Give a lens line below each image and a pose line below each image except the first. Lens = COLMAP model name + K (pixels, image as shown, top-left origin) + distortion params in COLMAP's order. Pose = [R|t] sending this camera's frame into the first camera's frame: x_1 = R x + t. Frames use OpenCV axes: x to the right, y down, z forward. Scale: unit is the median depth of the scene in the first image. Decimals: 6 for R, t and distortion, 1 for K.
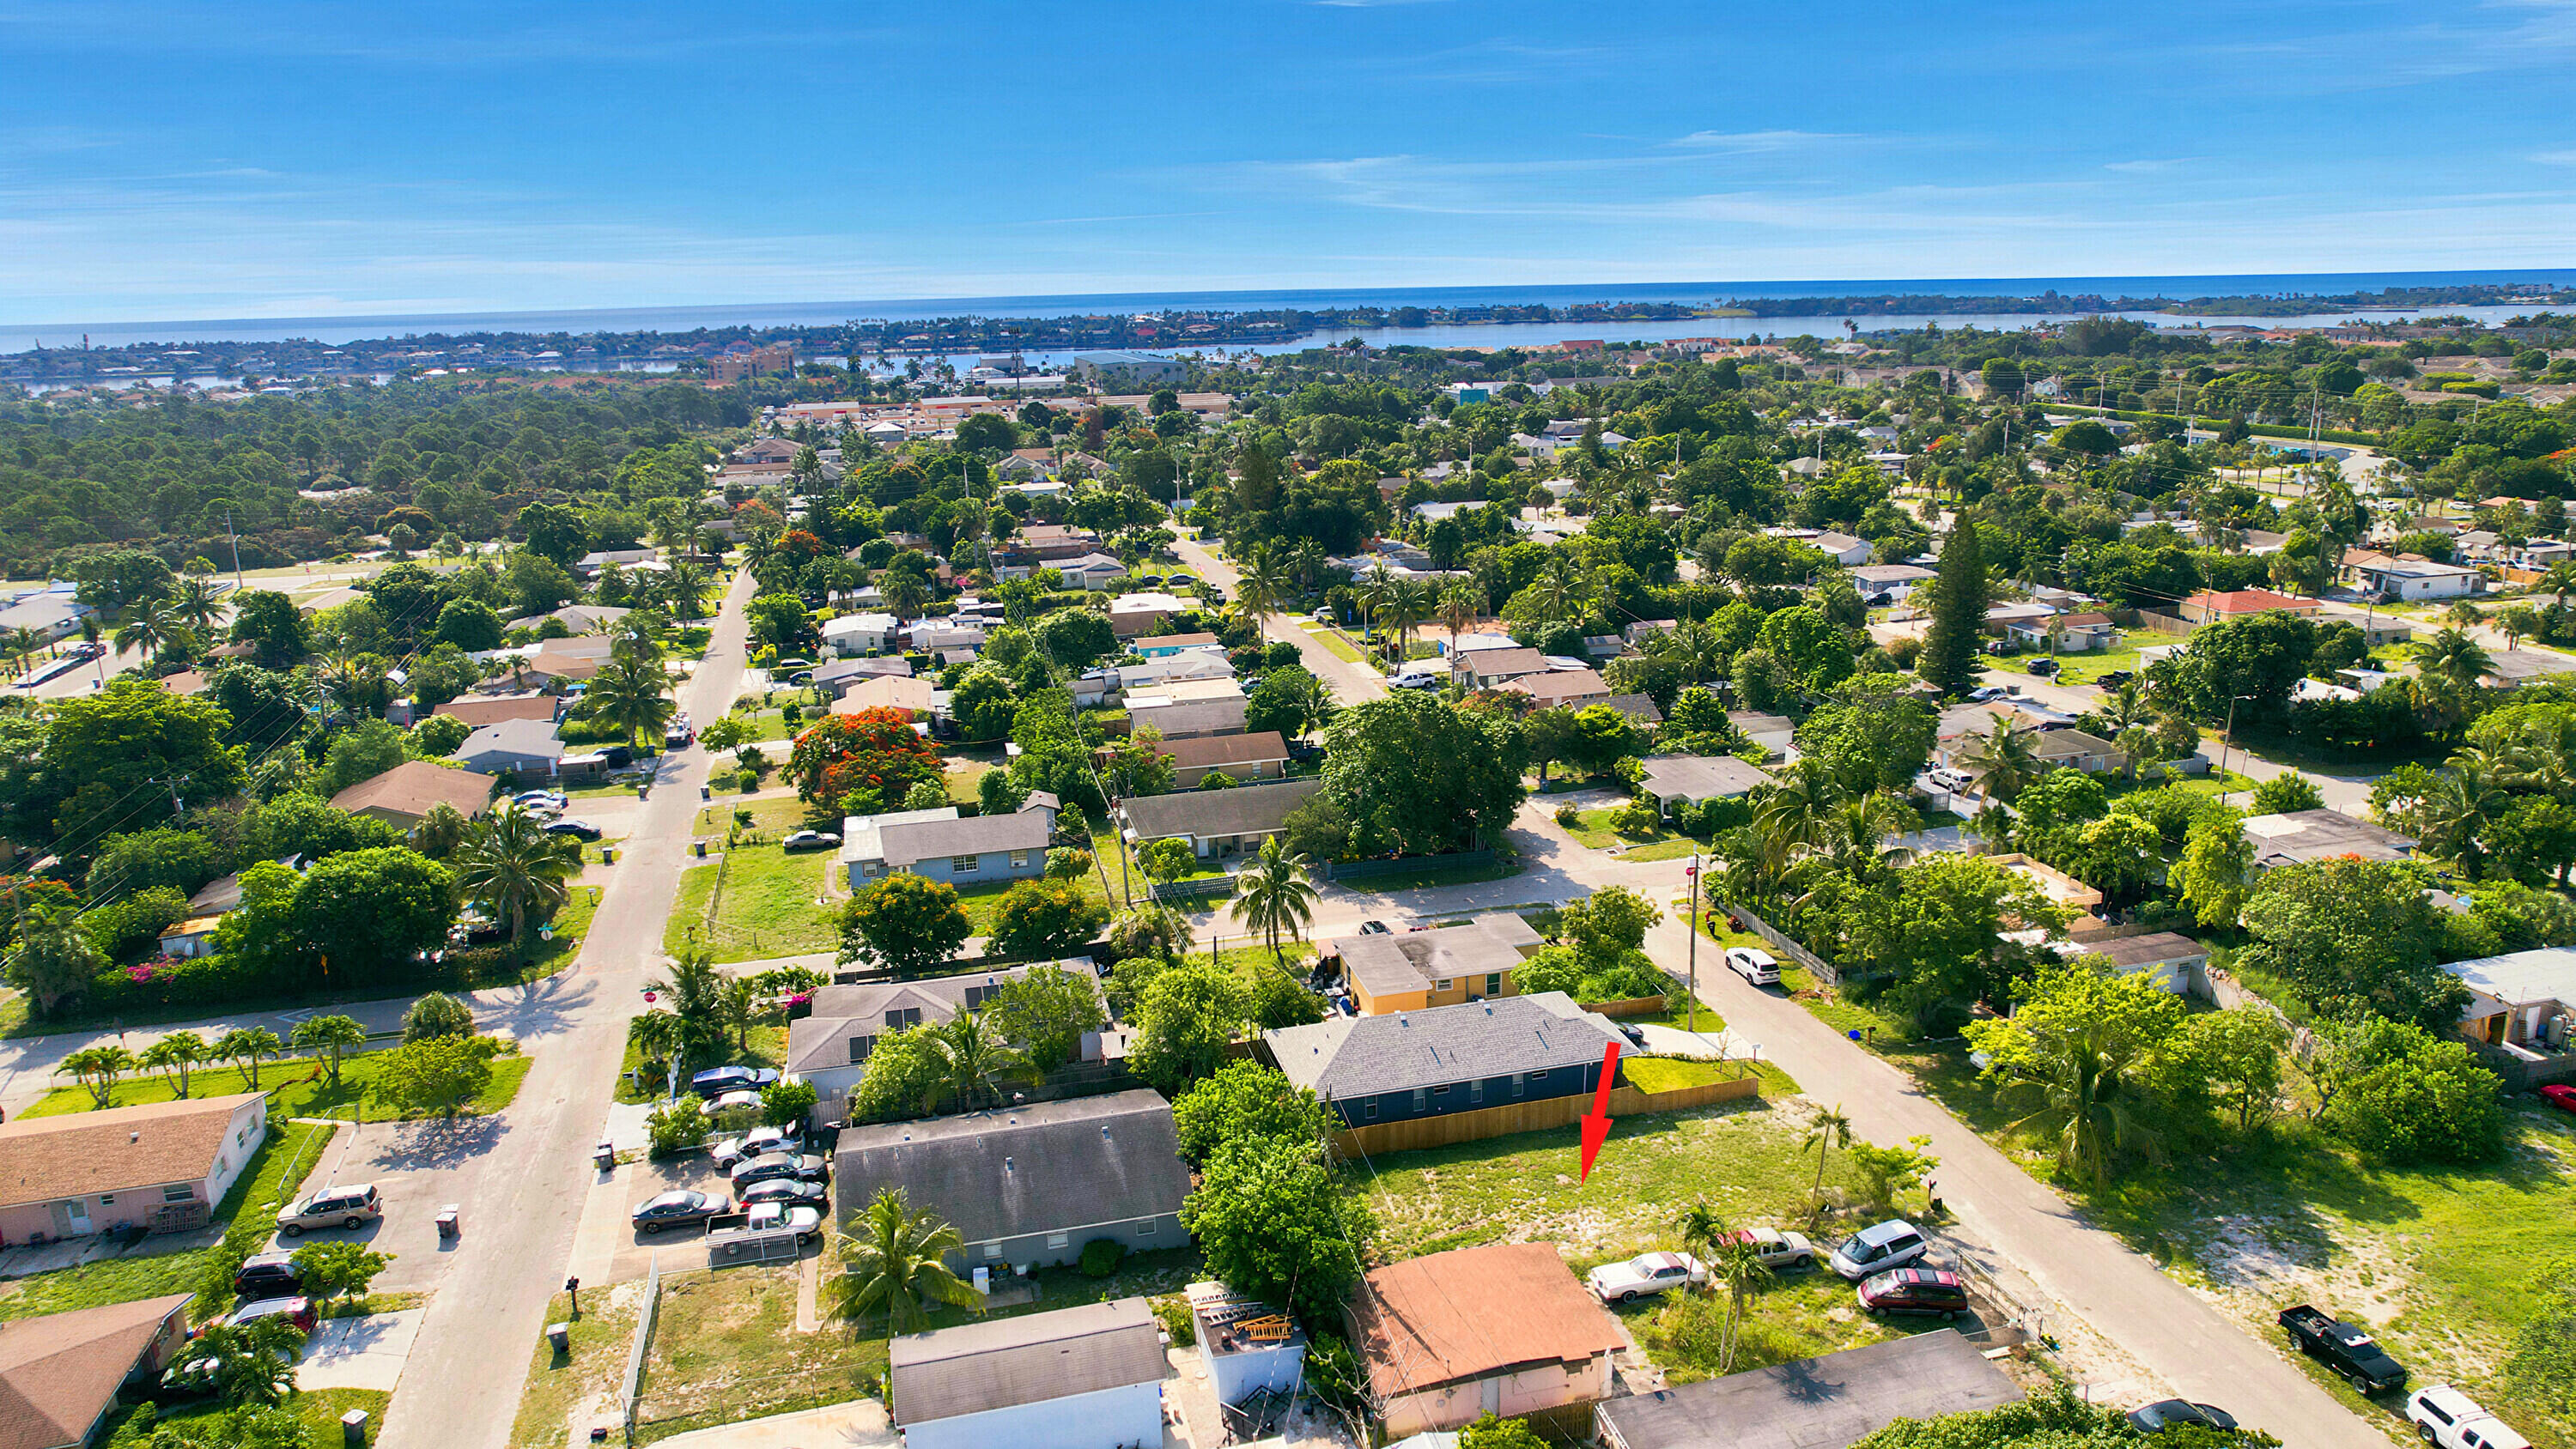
lens RADIAL K [[1638.5, 0, 1298.6], [0, 1638.5, 747.0], [0, 0, 1]] dist [-0.068434, 0.061773]
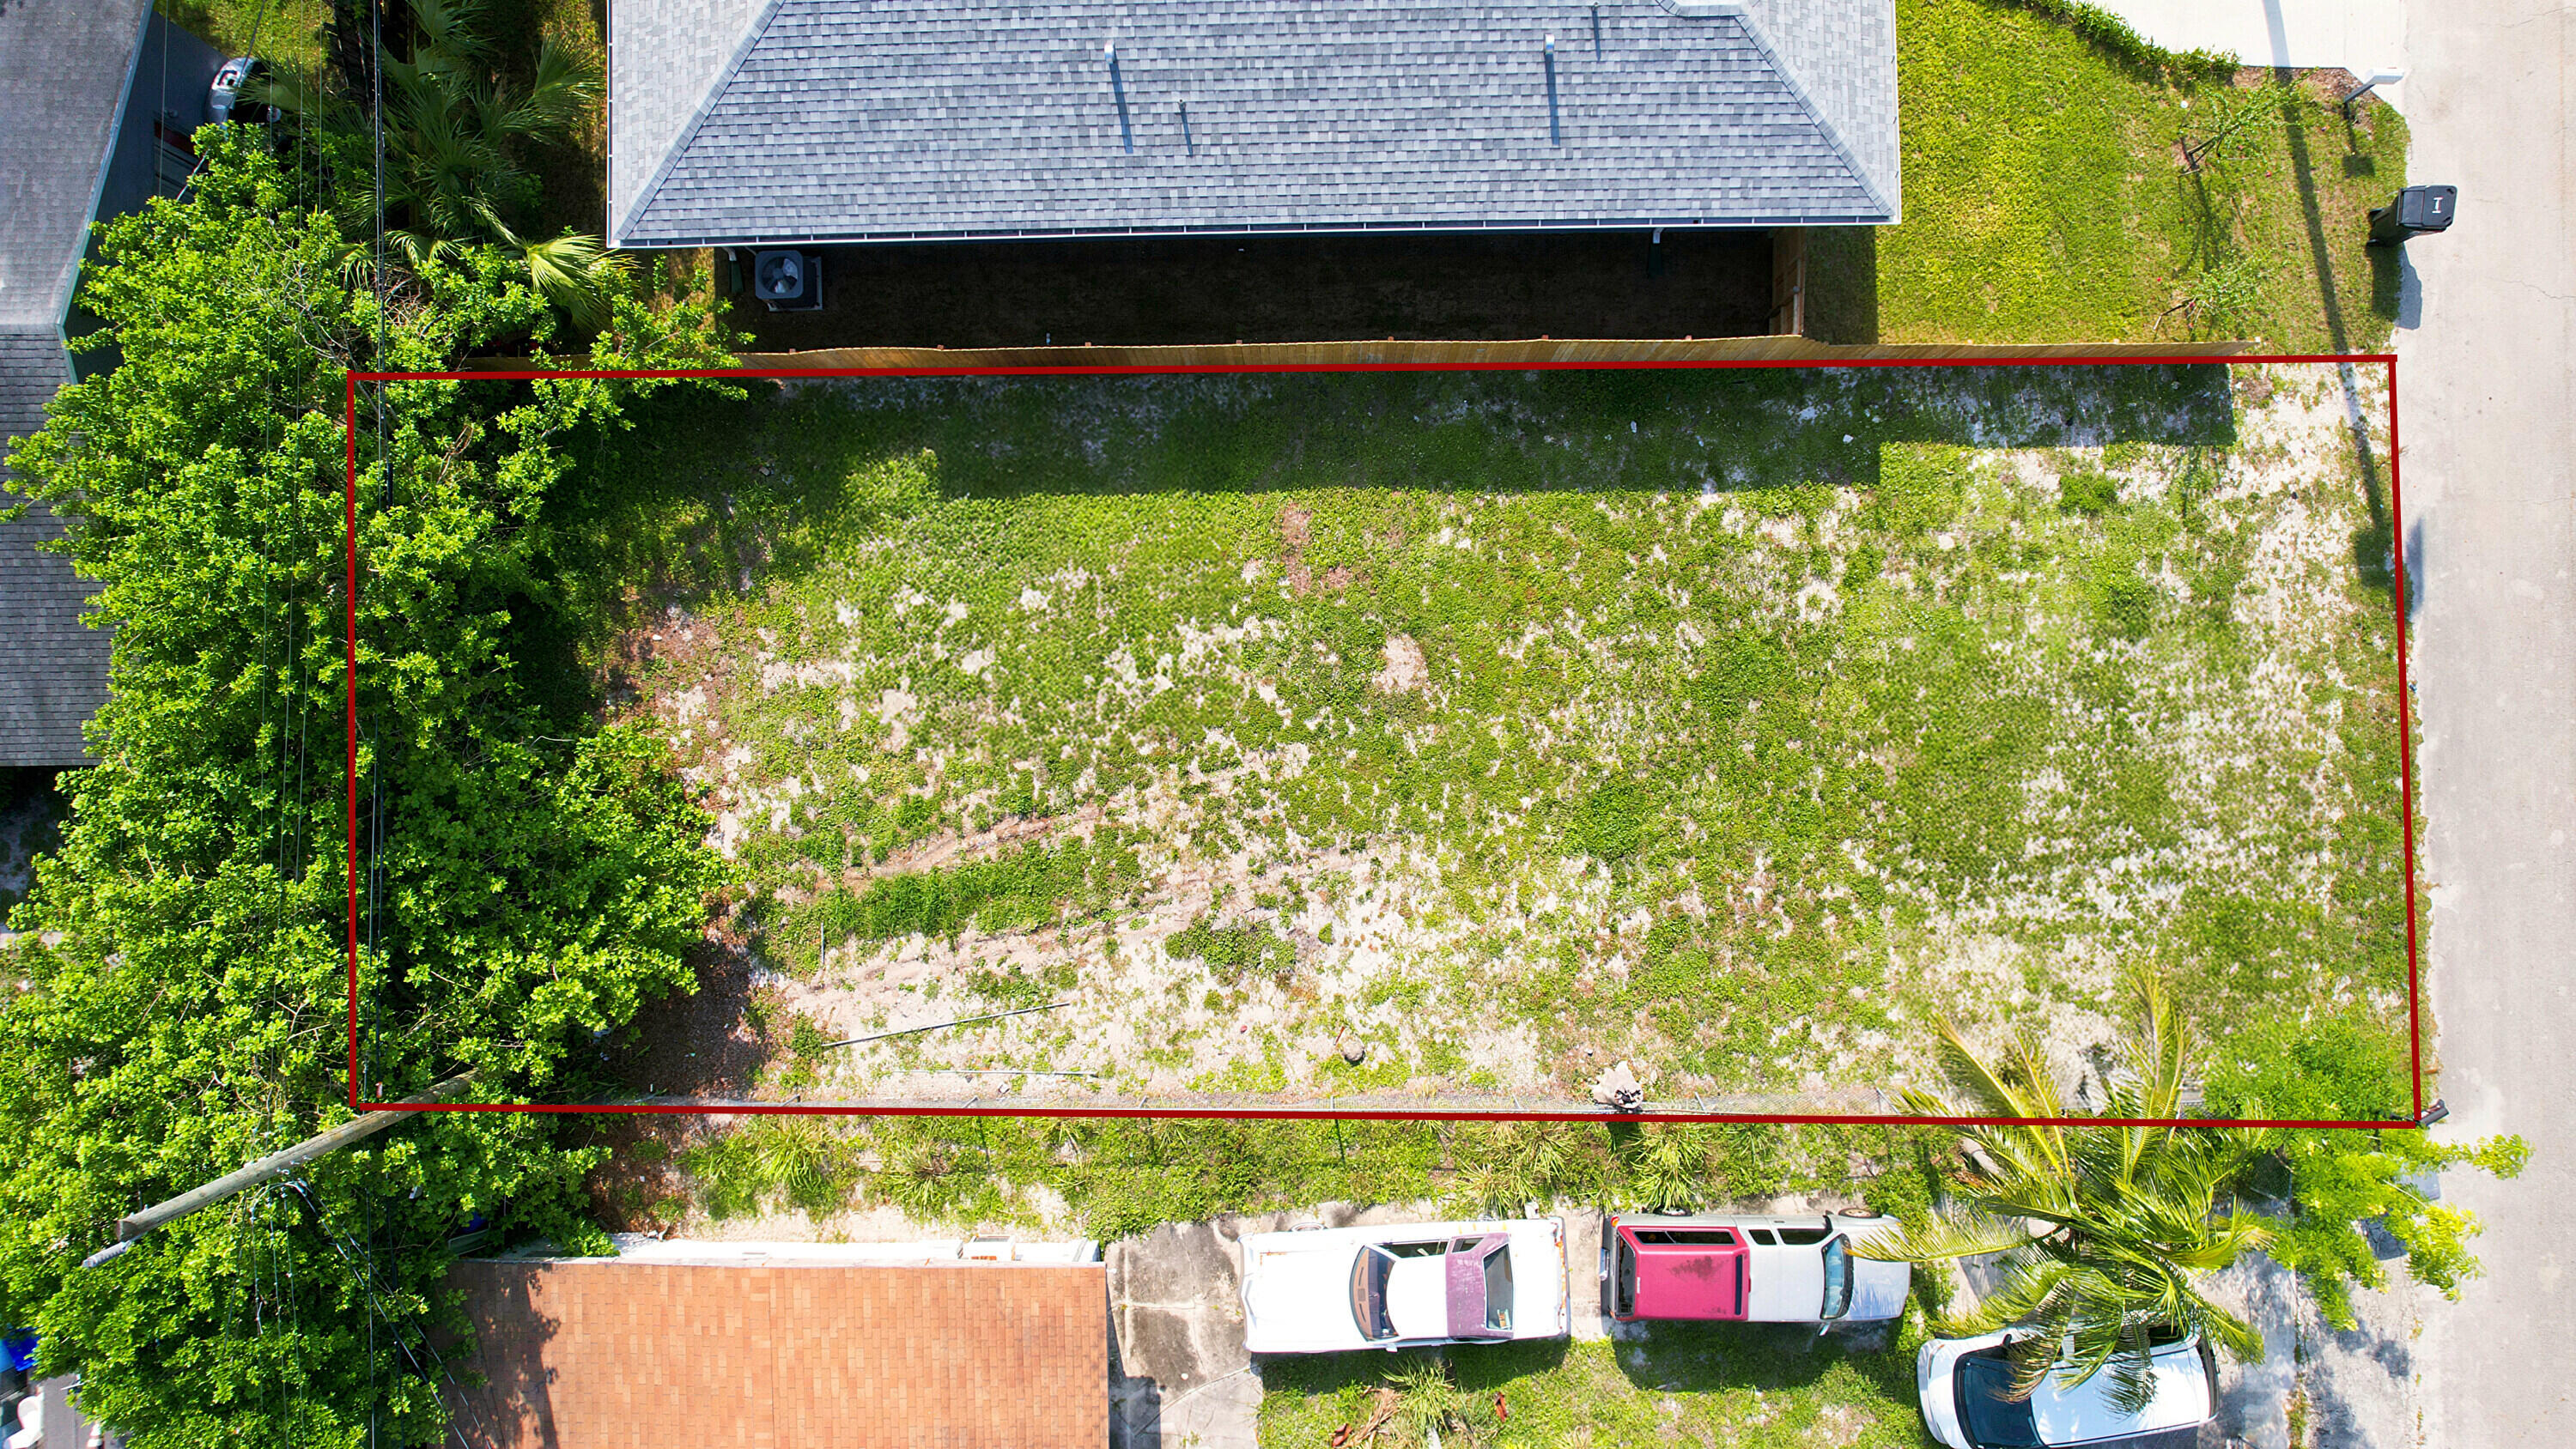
lens RADIAL K [[1638.5, 0, 1298.0], [0, 1638.5, 727.8], [0, 0, 1]] dist [-0.068434, 0.061773]
pose [[0.970730, 0.240031, 0.008244, 0.093783], [-0.074650, 0.268918, 0.960266, -0.028728], [0.228276, -0.932775, 0.278965, 0.587151]]
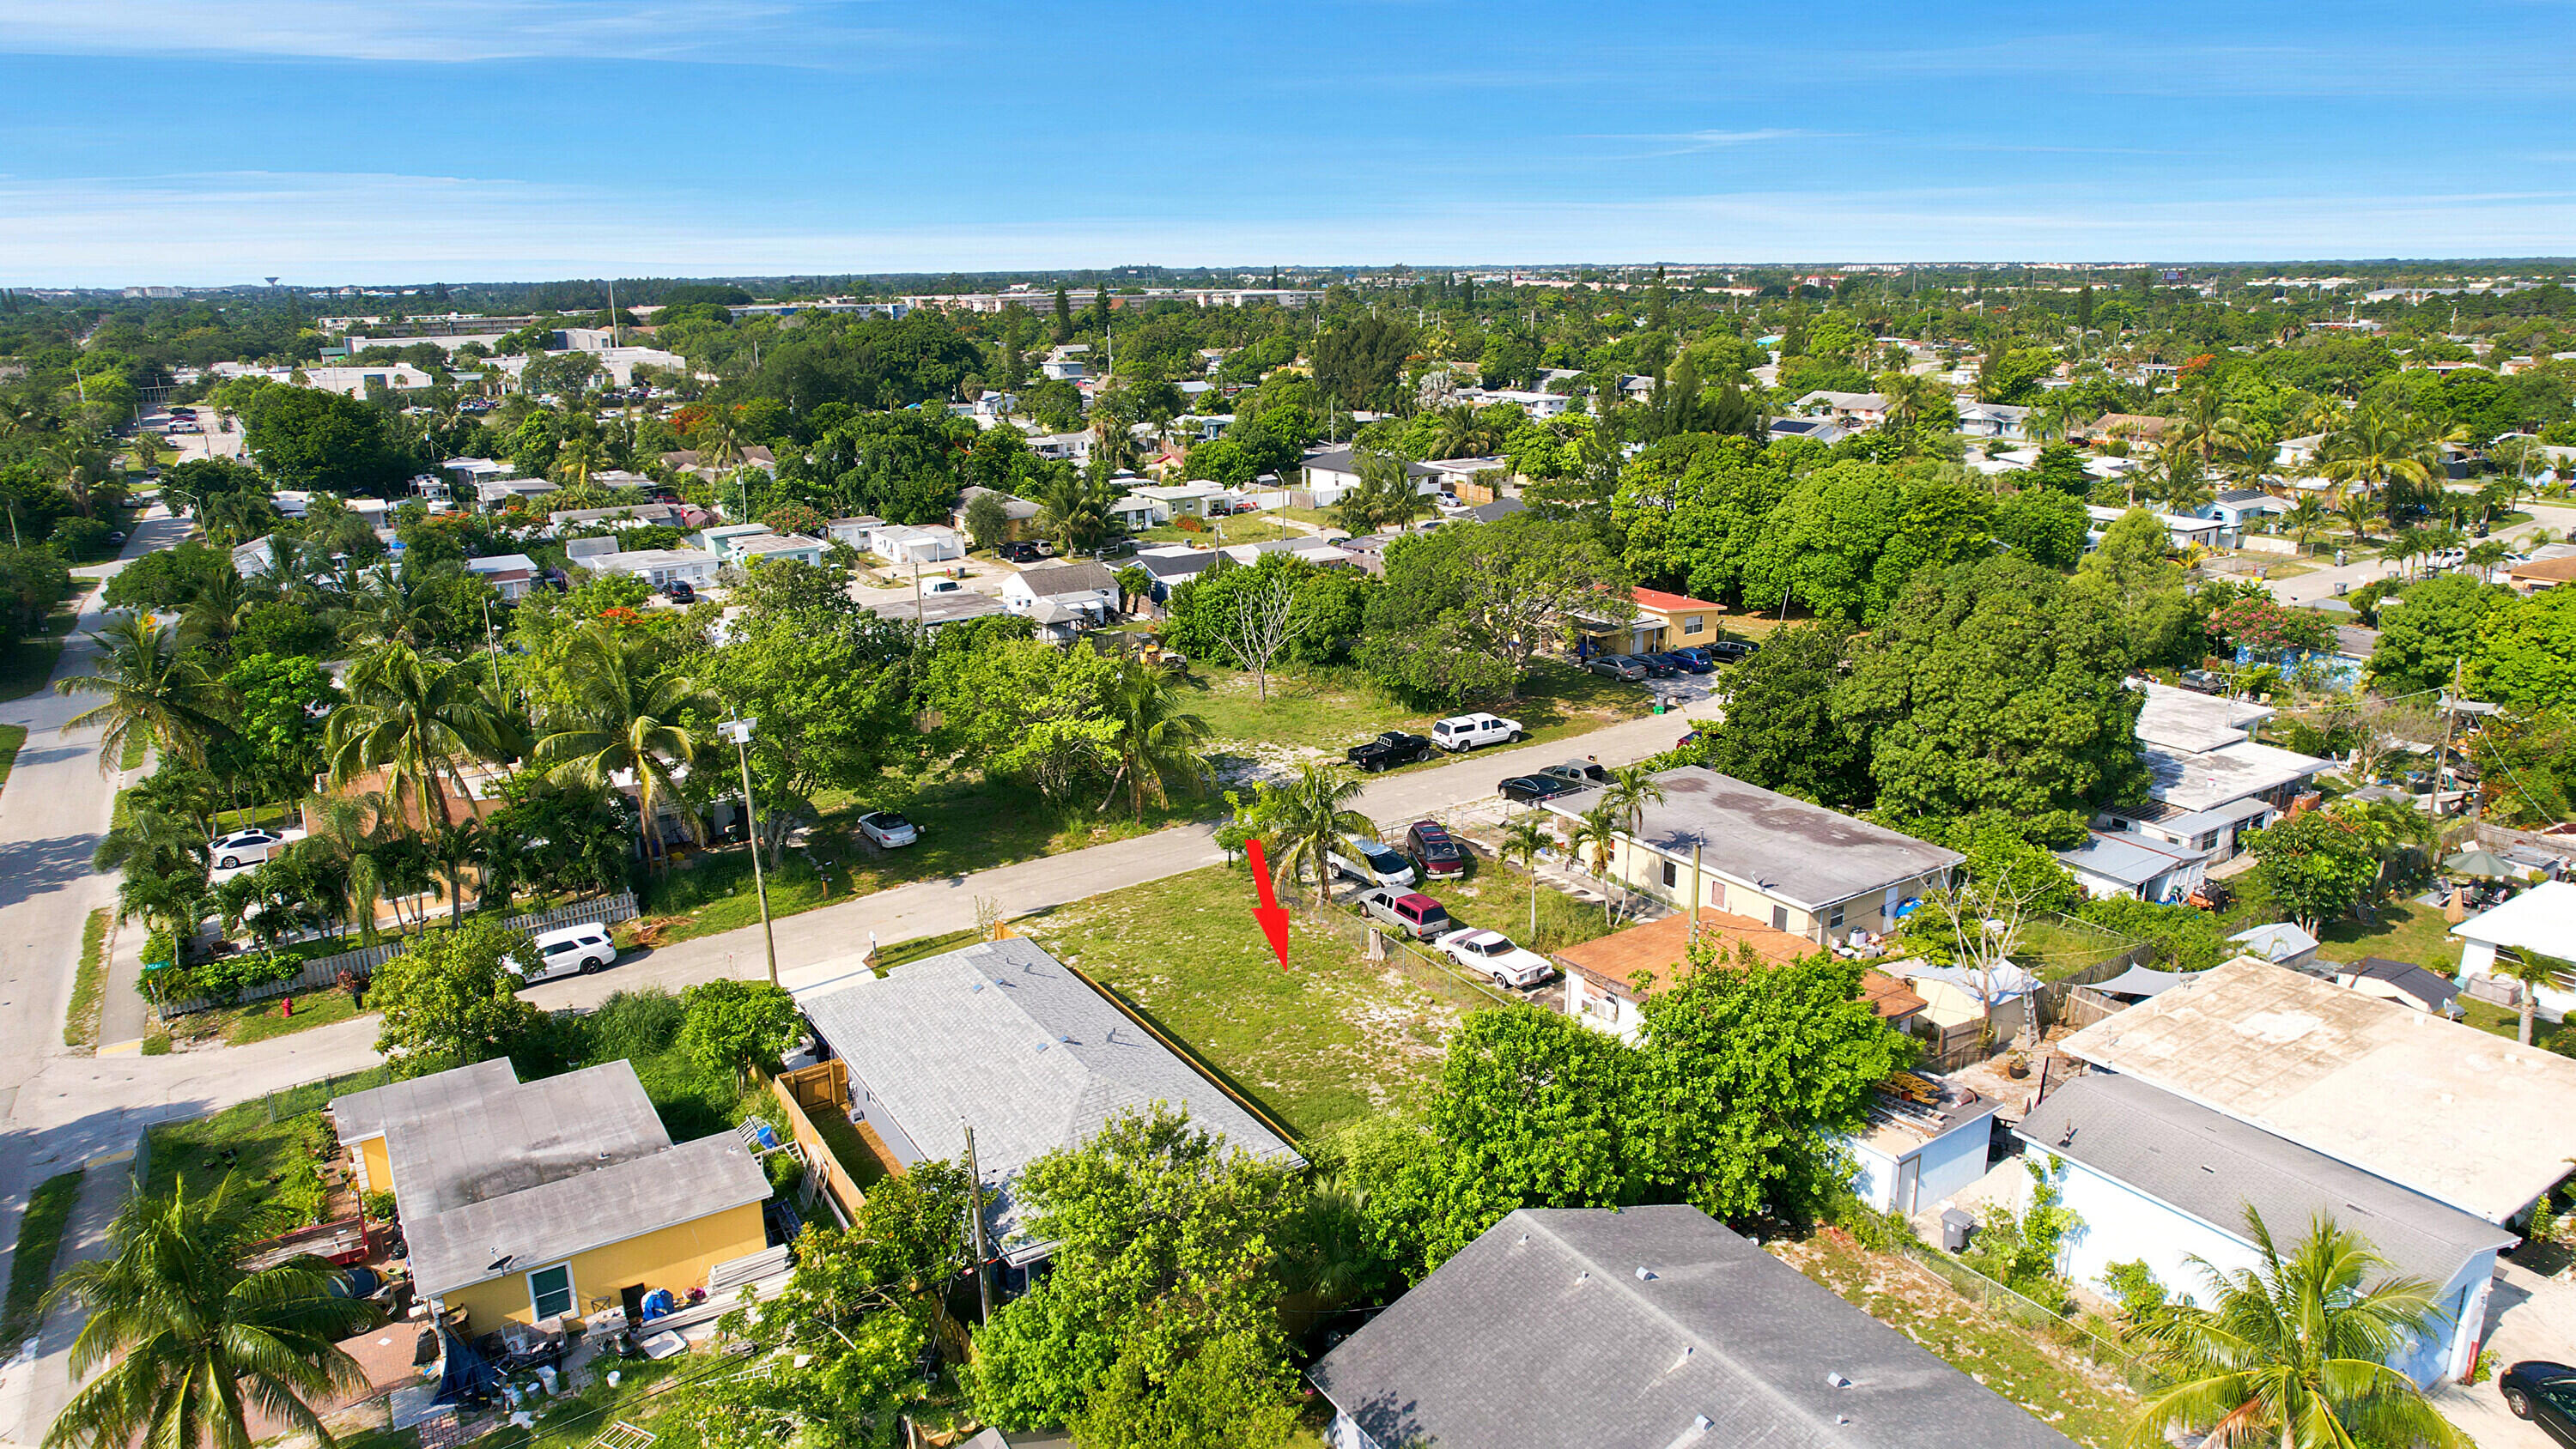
lens RADIAL K [[1638.5, 0, 1297.6], [0, 1638.5, 744.7], [0, 0, 1]] dist [-0.068434, 0.061773]
pose [[-0.311665, -0.244202, 0.918276, -0.307824], [0.279107, 0.900251, 0.334138, -0.057722], [-0.908276, 0.360436, -0.212418, 0.721580]]
